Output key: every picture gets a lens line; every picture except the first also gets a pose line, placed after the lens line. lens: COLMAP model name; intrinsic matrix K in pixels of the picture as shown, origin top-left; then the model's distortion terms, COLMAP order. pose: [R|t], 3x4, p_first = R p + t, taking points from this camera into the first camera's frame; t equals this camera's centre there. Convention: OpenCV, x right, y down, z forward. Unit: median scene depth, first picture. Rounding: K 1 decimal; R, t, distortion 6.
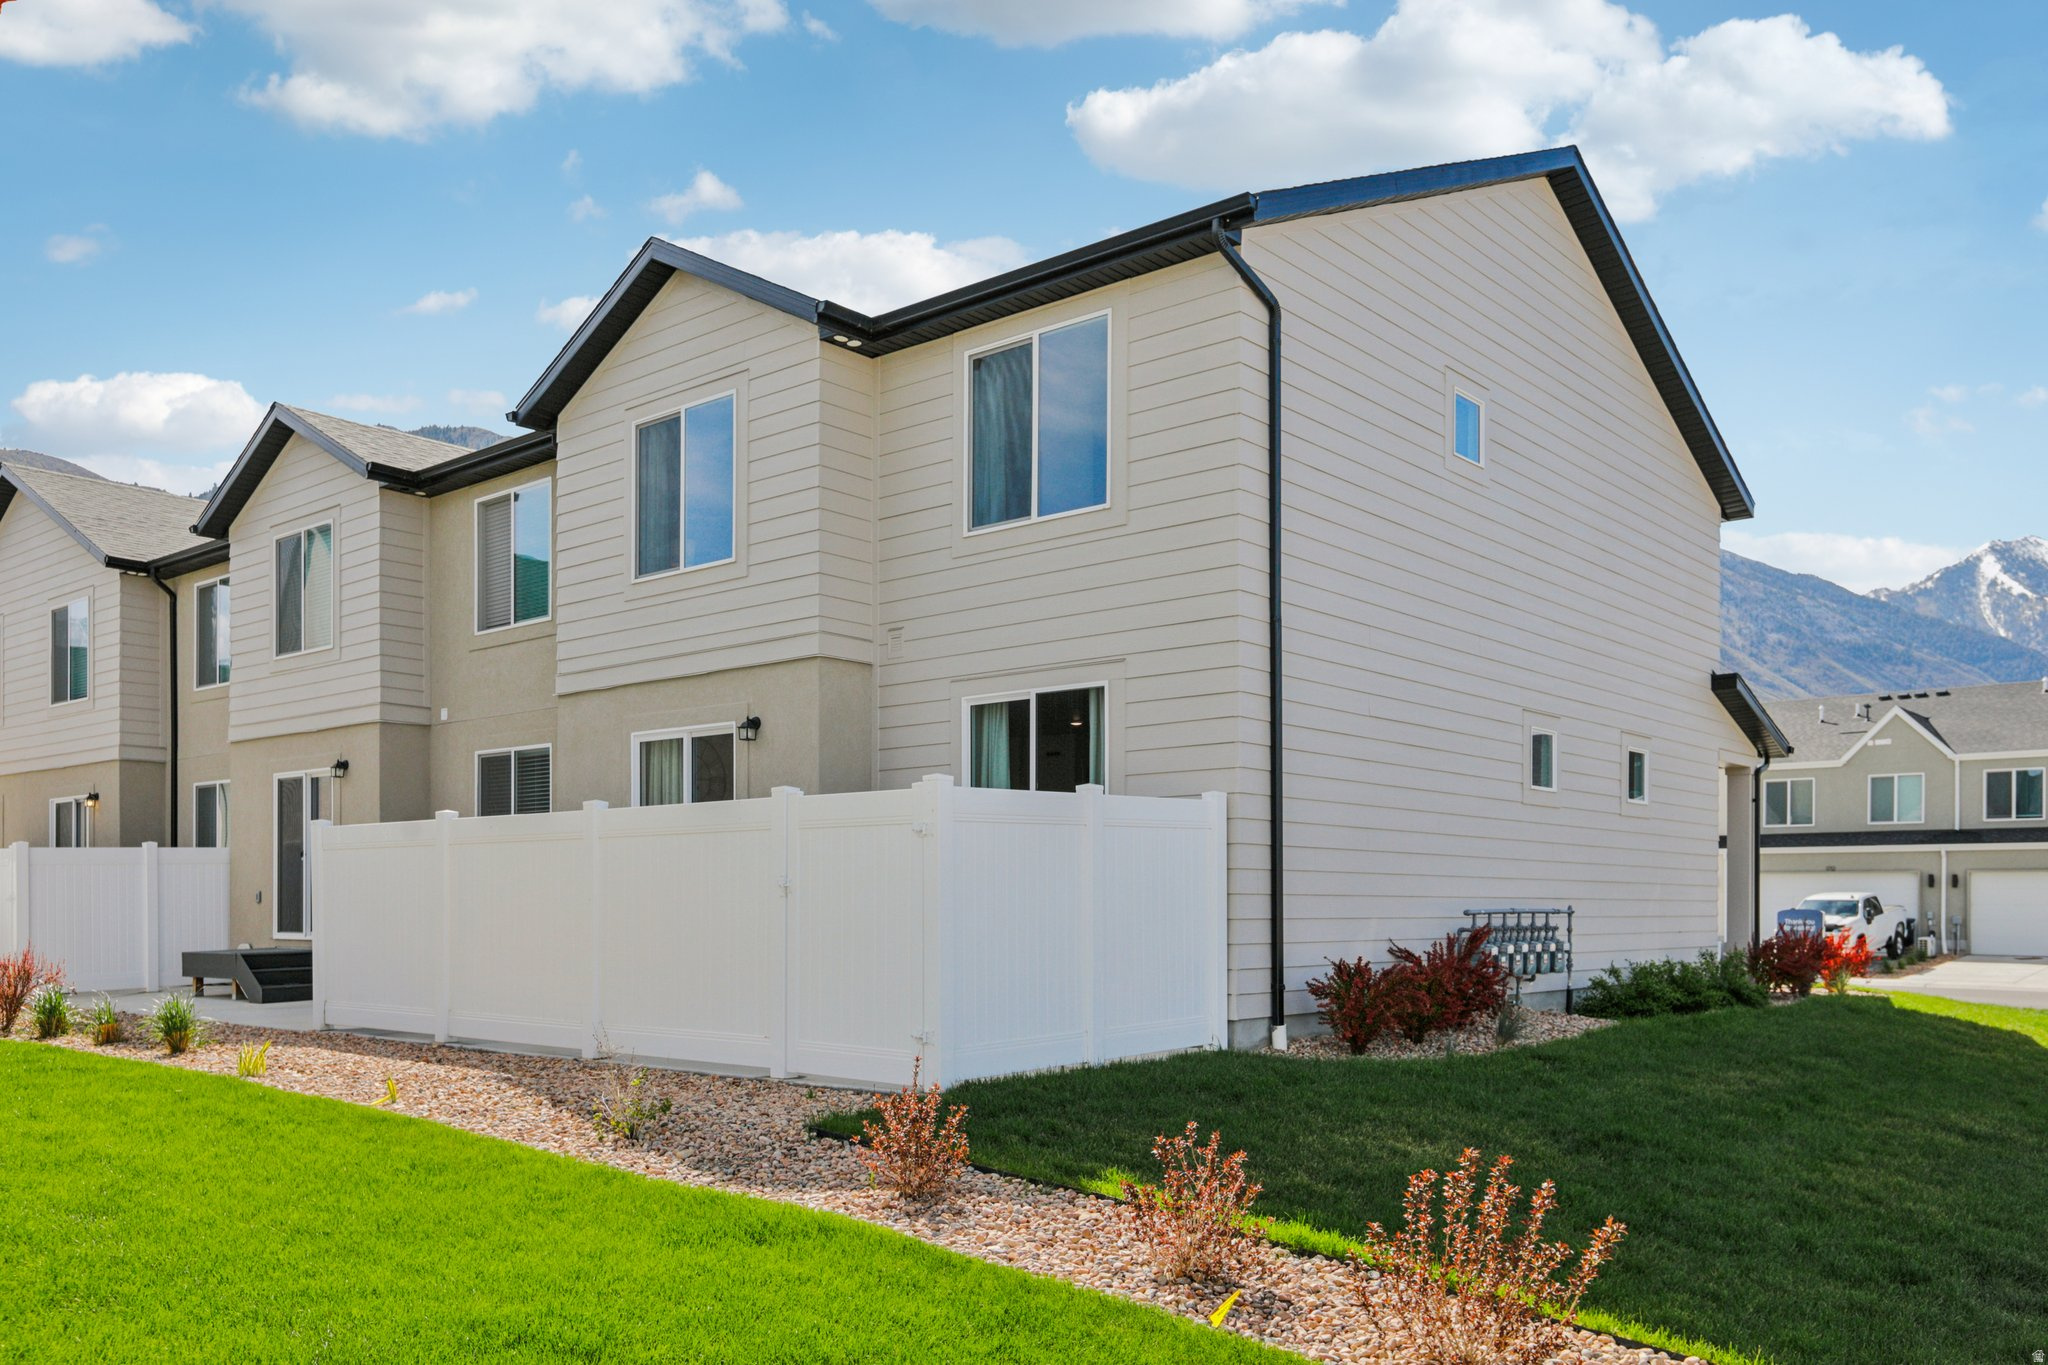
lens RADIAL K [[977.9, 0, 1016.6], [0, 977.9, 730.2], [0, 0, 1]] dist [-0.000148, 0.000294]
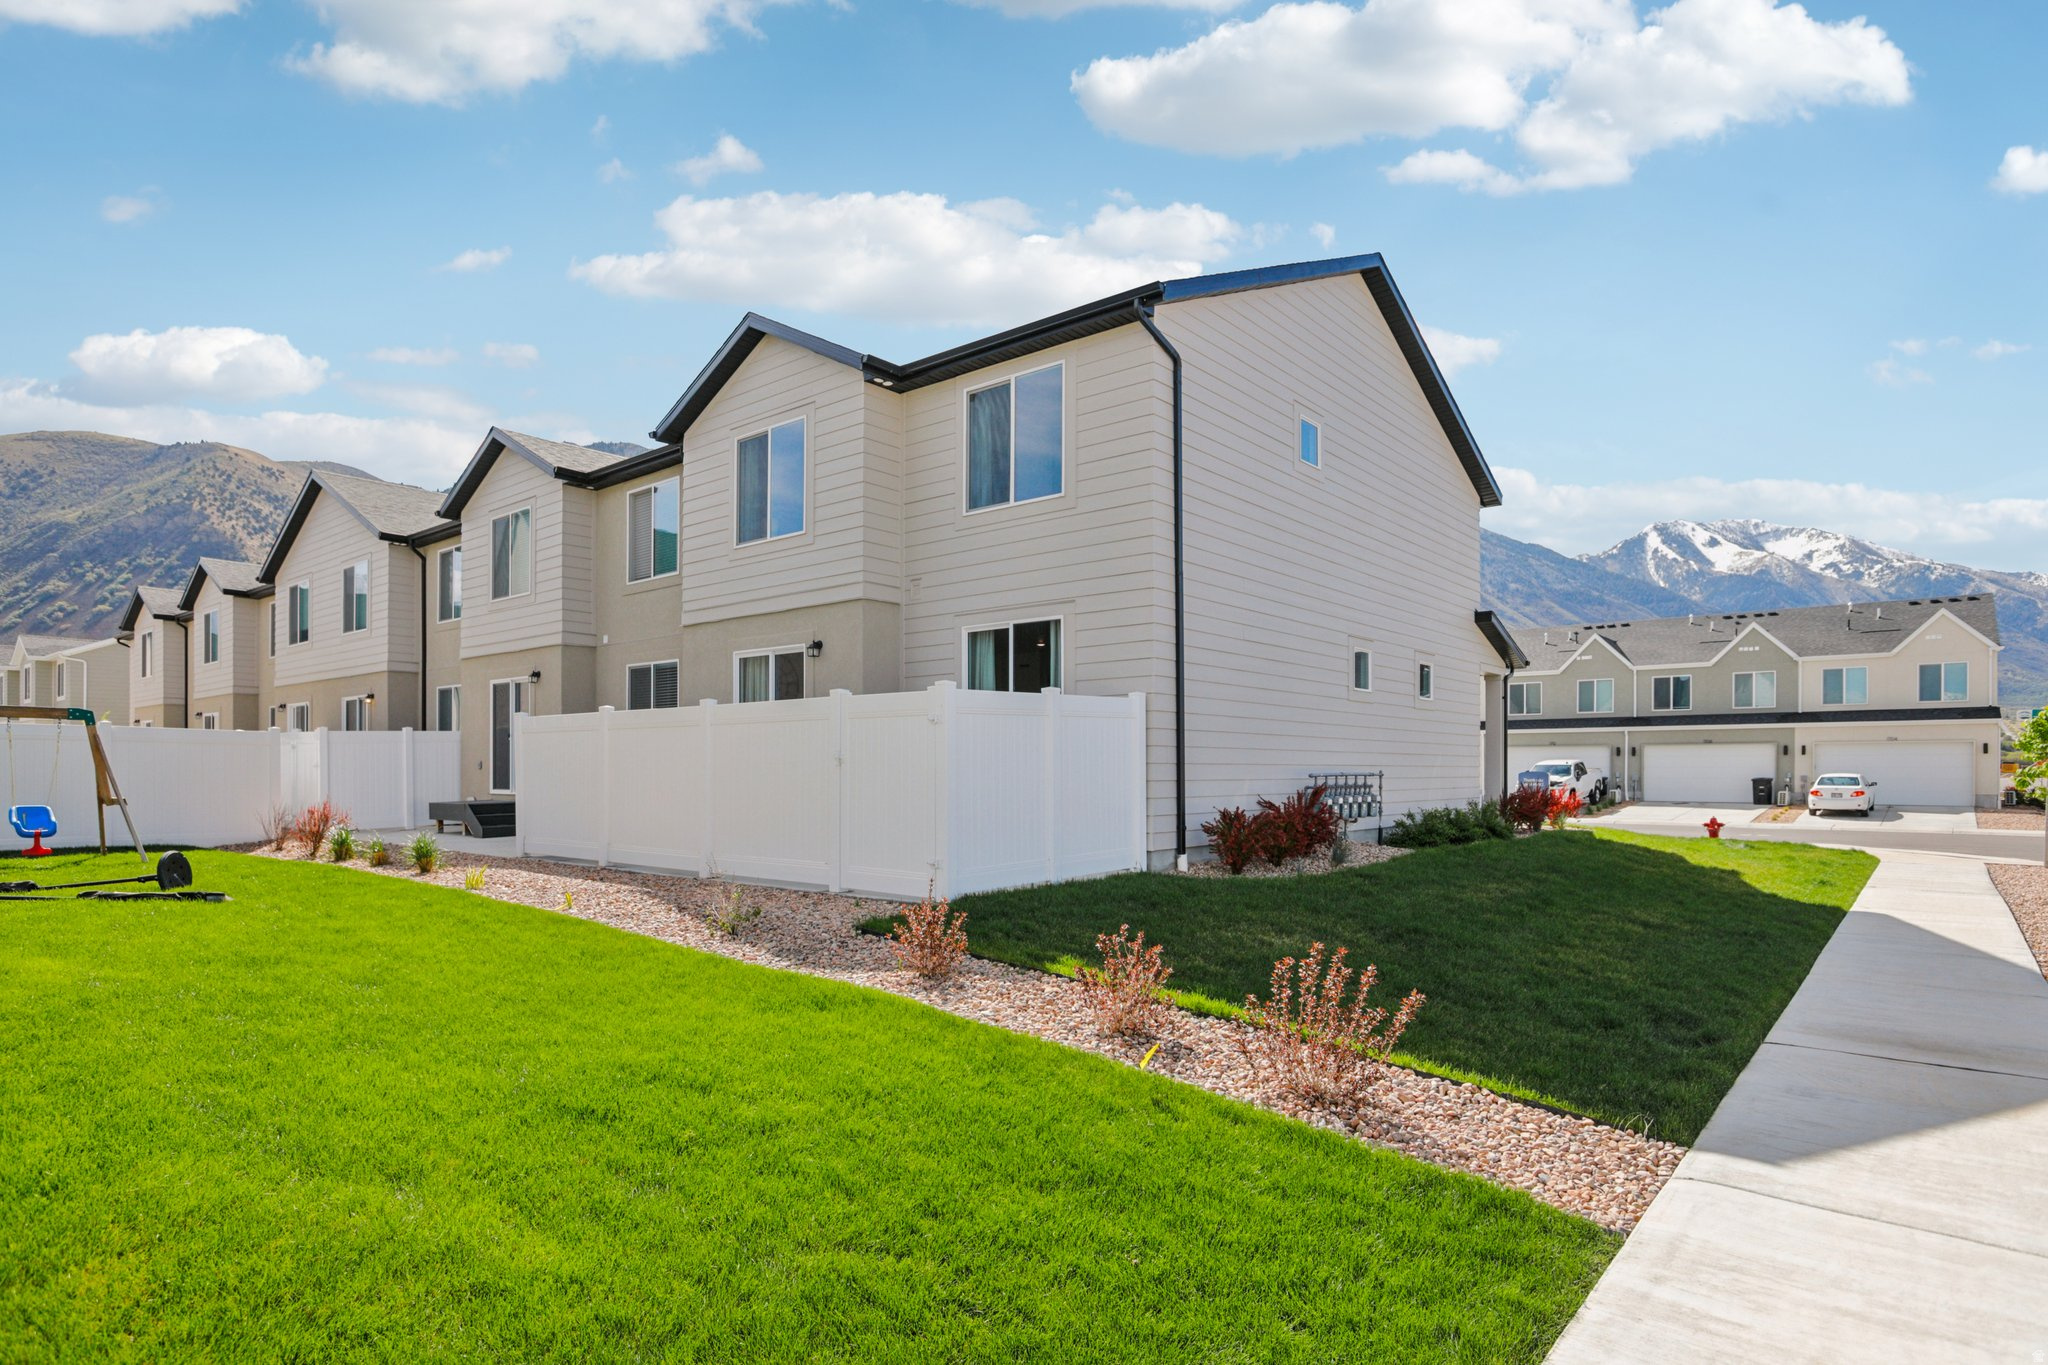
lens RADIAL K [[961.1, 0, 1020.1], [0, 961.1, 675.4], [0, 0, 1]] dist [-0.059310, 0.025739]
pose [[0.999986, -0.000124, -0.005375, 0.036124], [0.000170, 0.999962, 0.008690, 0.024639], [0.005374, -0.008691, 0.999948, -0.401210]]
